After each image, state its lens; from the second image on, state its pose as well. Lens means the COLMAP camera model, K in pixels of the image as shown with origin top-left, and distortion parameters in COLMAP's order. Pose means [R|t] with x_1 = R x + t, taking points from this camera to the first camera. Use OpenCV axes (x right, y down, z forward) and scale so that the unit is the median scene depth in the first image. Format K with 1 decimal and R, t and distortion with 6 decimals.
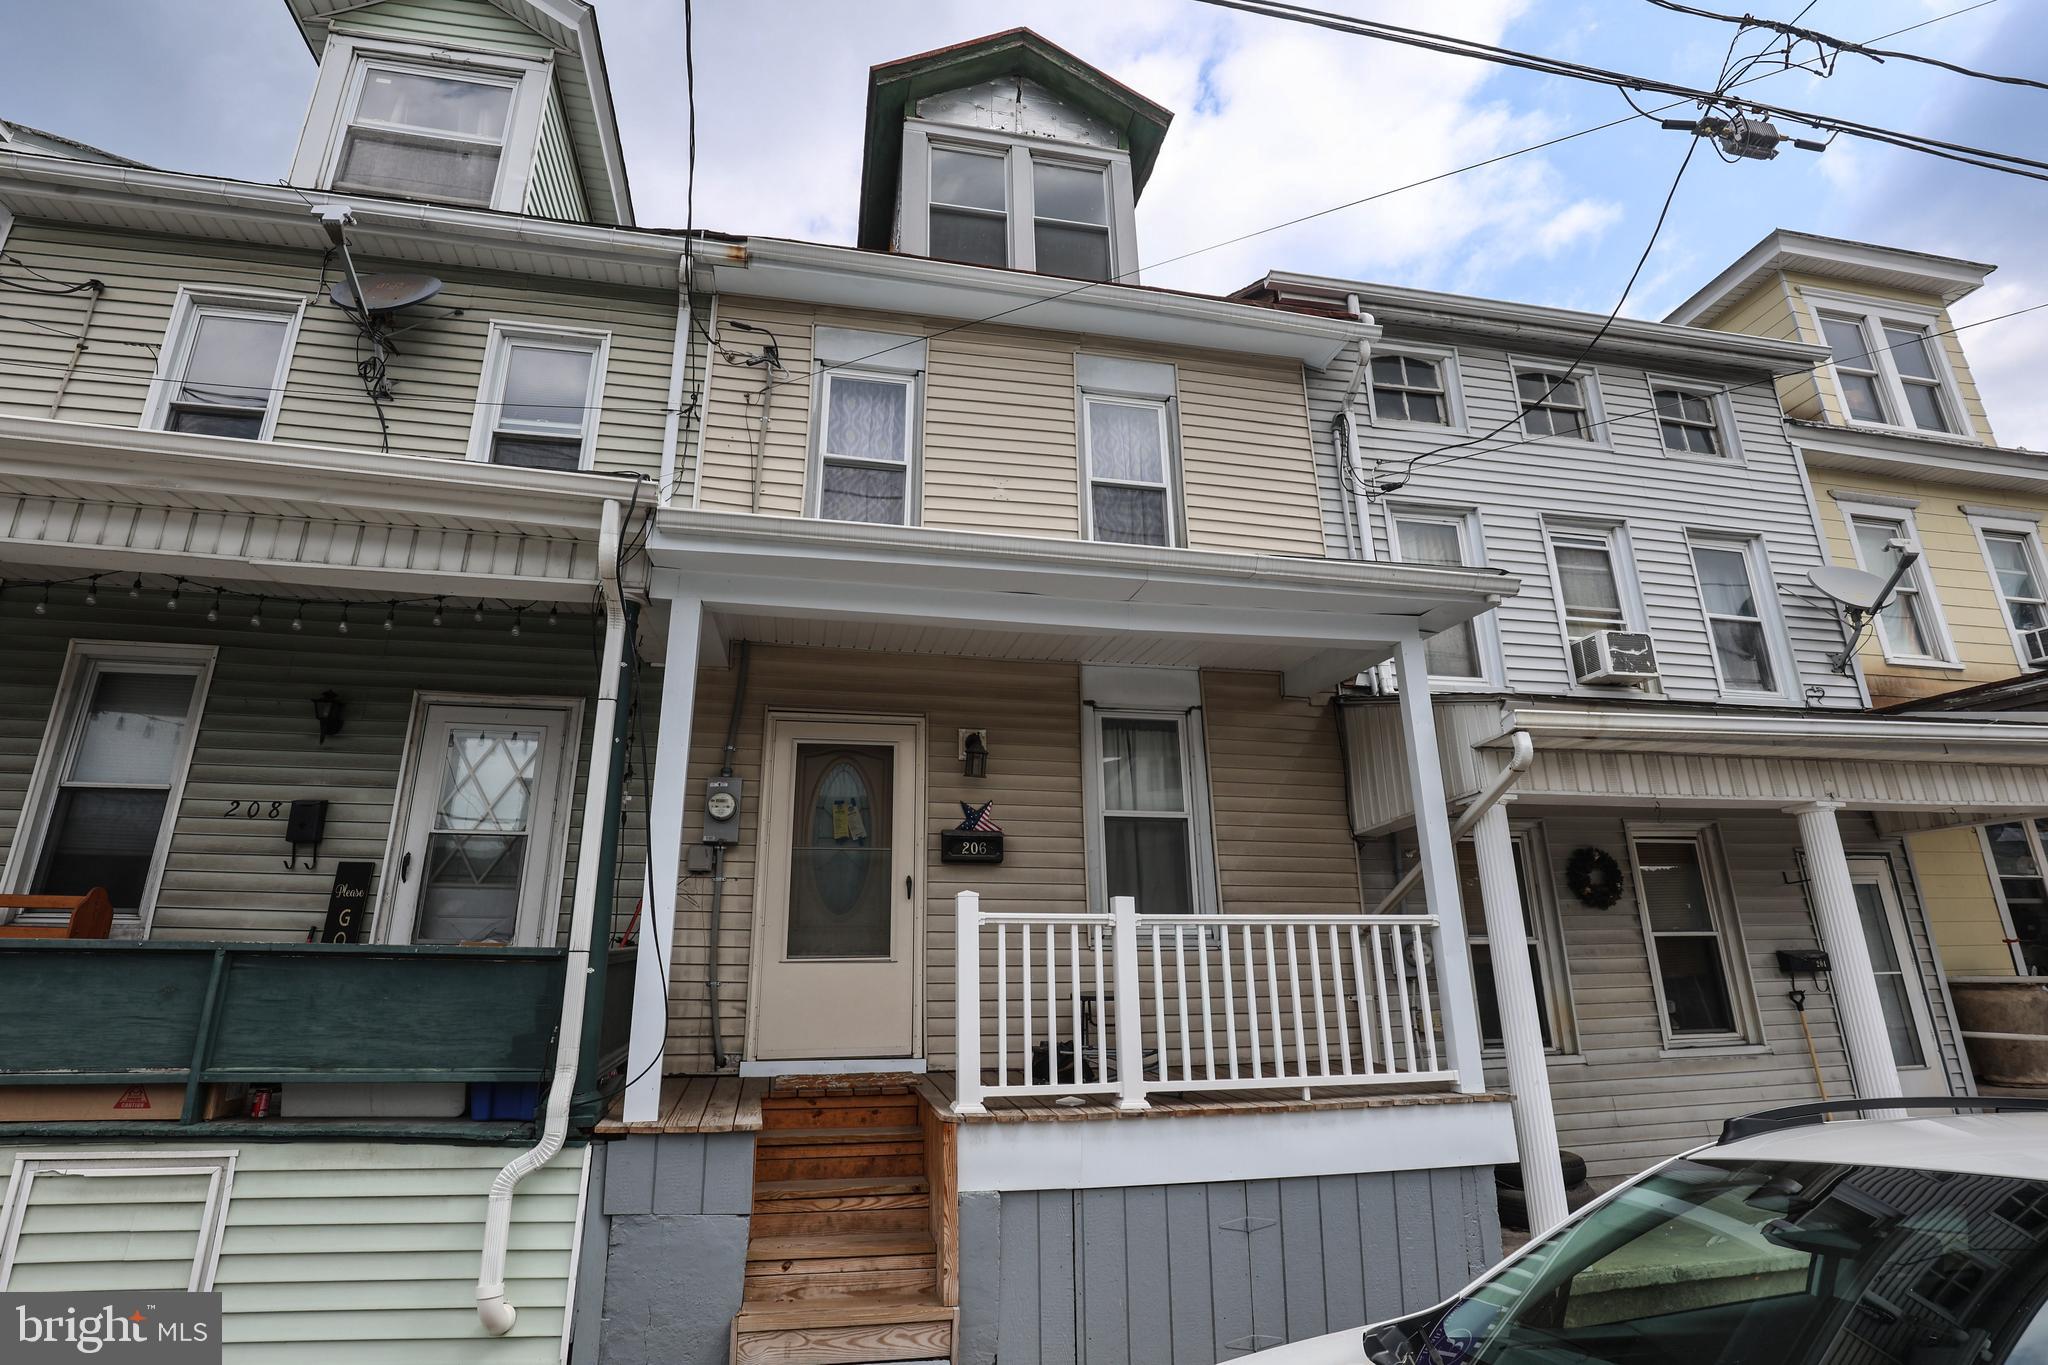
lens RADIAL K [[944.4, 0, 973.1], [0, 944.4, 669.3], [0, 0, 1]] dist [-0.034817, 0.005205]
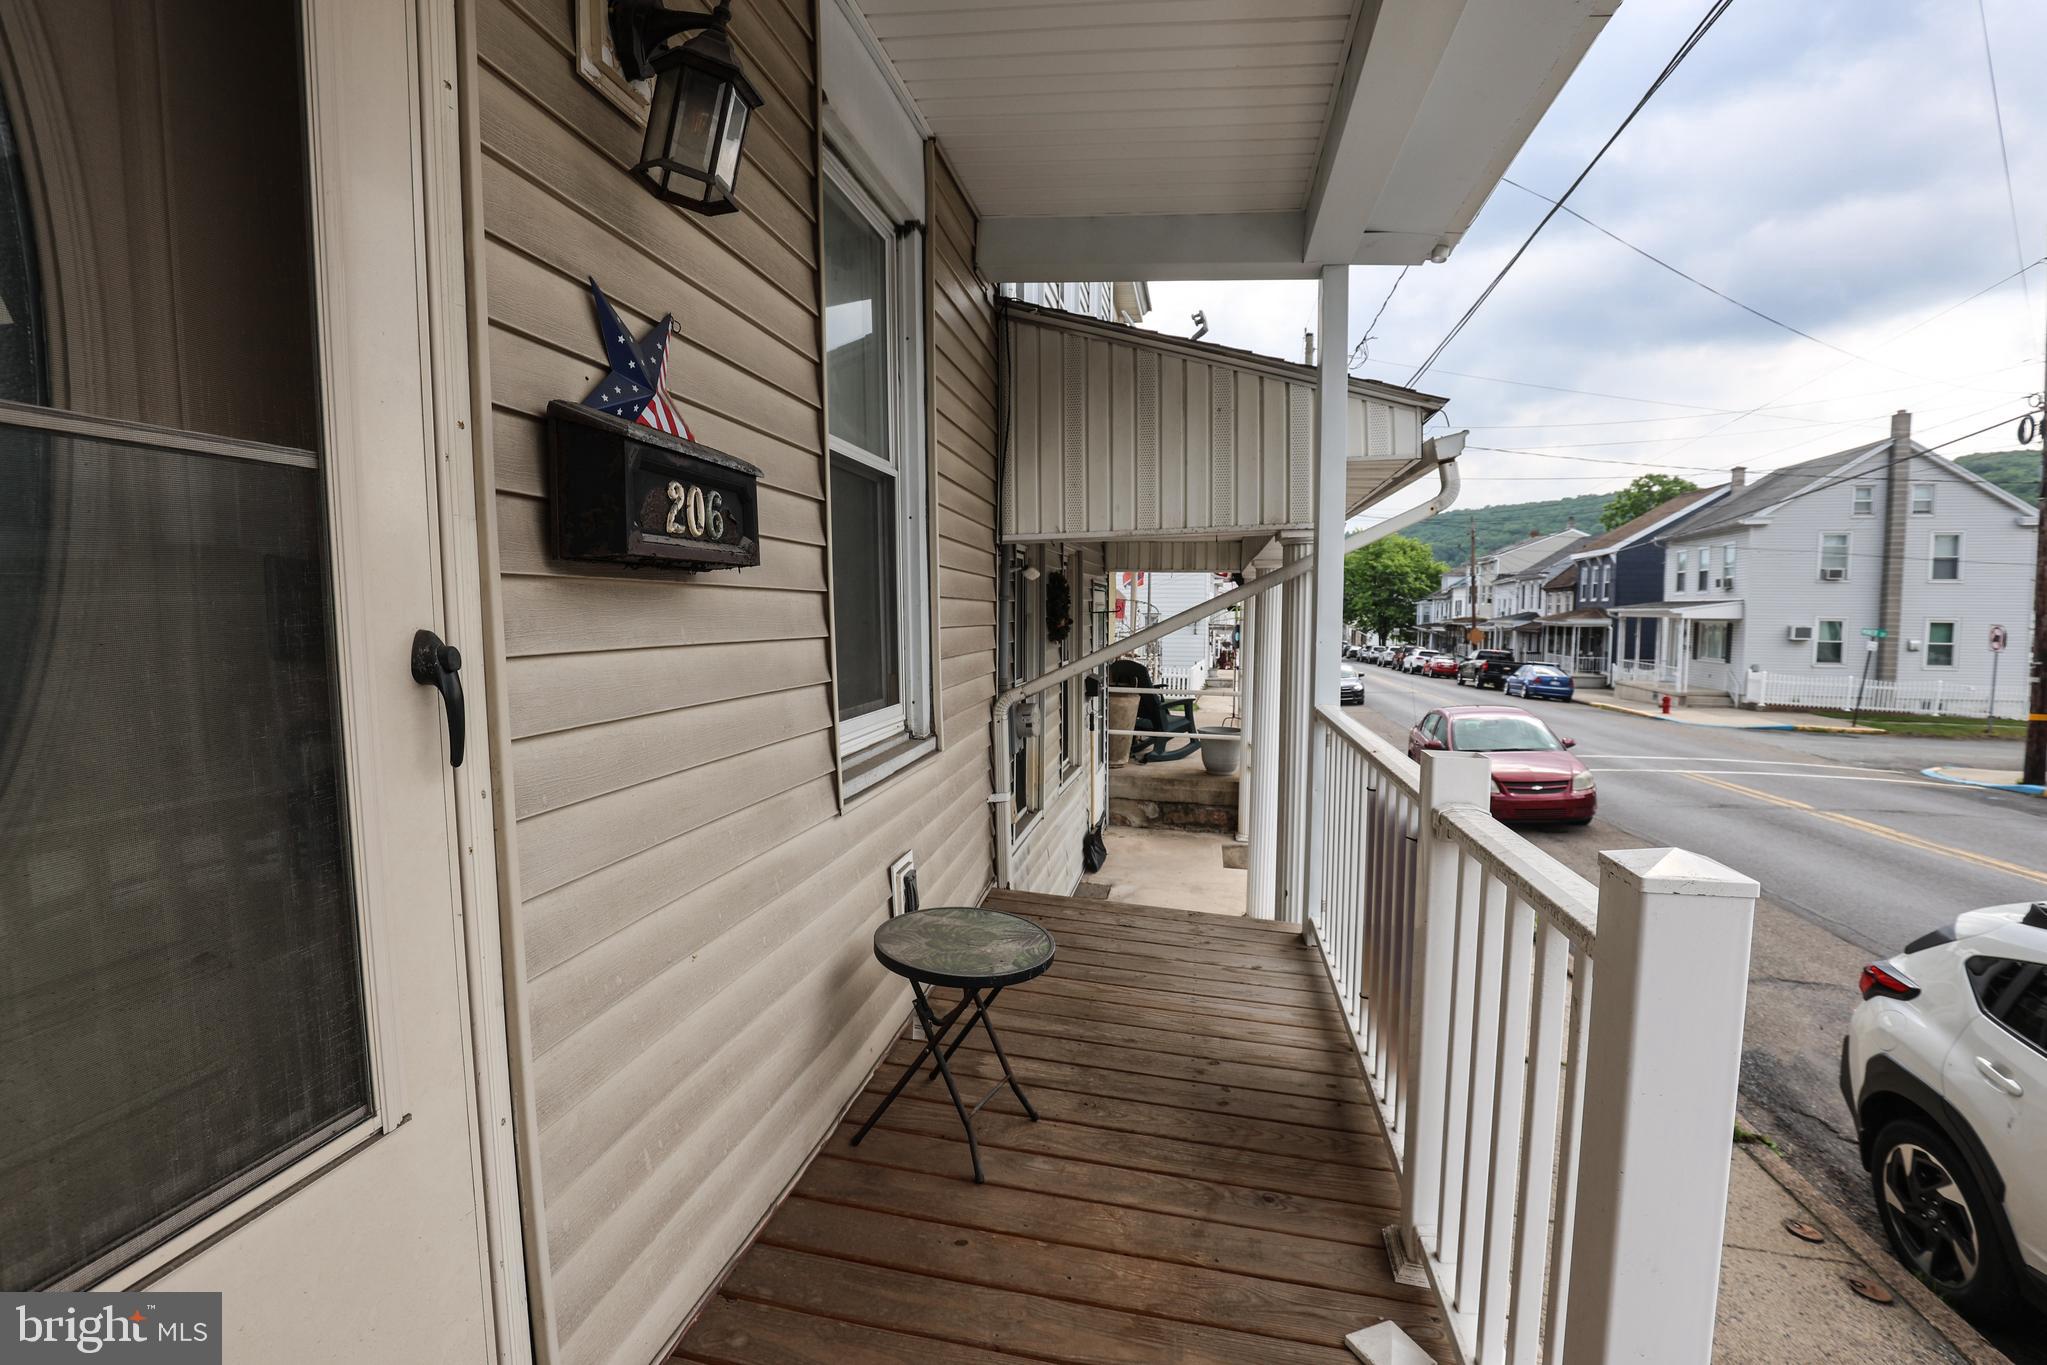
lens RADIAL K [[958.6, 0, 1023.5], [0, 958.6, 682.5], [0, 0, 1]] dist [-0.036965, 0.007018]
pose [[0.351468, -0.066575, 0.933830, -0.190964], [-0.302101, 0.936044, 0.180435, 0.159531], [-0.886118, -0.345528, 0.308877, 0.826601]]
